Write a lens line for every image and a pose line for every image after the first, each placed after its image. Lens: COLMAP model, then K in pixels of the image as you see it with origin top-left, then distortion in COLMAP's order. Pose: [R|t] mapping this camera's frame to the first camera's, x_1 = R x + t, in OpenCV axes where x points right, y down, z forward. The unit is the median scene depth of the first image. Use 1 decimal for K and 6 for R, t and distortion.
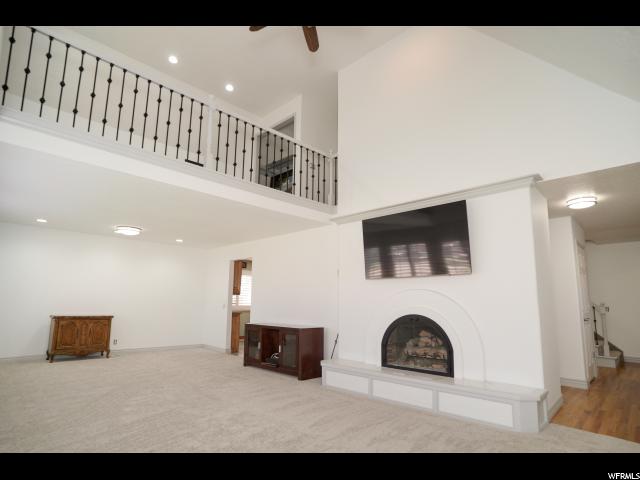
lens RADIAL K [[334.1, 0, 314.6], [0, 334.1, 242.0], [0, 0, 1]] dist [-0.052971, 0.001380]
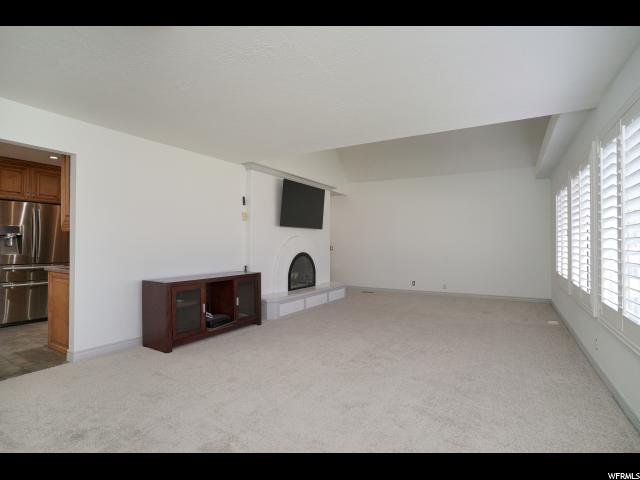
lens RADIAL K [[334.1, 0, 314.6], [0, 334.1, 242.0], [0, 0, 1]] dist [-0.052971, 0.001380]
pose [[-0.235024, 0.015399, 0.971868, -0.622780], [-0.152568, 0.986896, -0.052532, 0.124542], [-0.959941, -0.160622, -0.229595, 0.669766]]
